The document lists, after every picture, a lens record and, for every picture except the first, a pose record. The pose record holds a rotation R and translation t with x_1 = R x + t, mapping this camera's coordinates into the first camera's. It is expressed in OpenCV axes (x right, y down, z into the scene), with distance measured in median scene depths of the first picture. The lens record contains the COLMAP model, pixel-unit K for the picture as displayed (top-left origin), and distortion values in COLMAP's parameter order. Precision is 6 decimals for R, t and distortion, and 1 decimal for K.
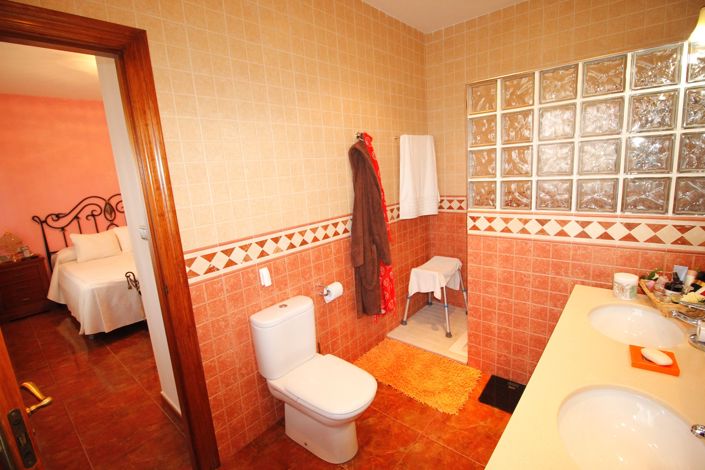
lens RADIAL K [[334.0, 0, 351.4], [0, 334.0, 231.4], [0, 0, 1]] dist [-0.003952, -0.001573]
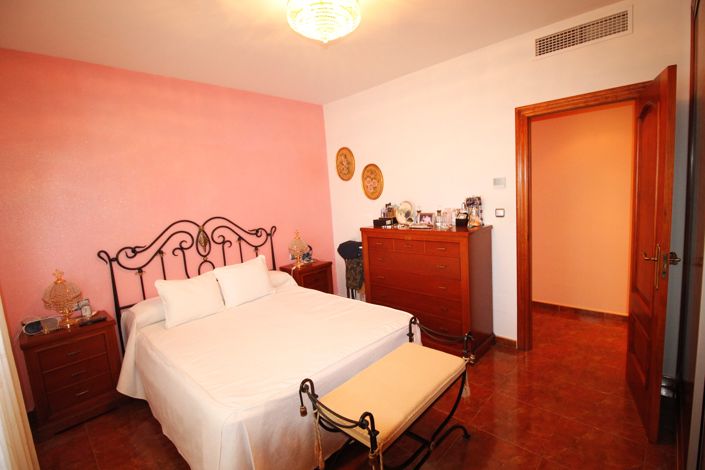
lens RADIAL K [[334.0, 0, 359.6], [0, 334.0, 234.7], [0, 0, 1]] dist [-0.003952, -0.001573]
pose [[0.998945, 0.011818, -0.044375, -0.399616], [-0.014335, 0.998280, -0.056841, -0.043689], [0.043627, 0.057417, 0.997397, 0.356847]]
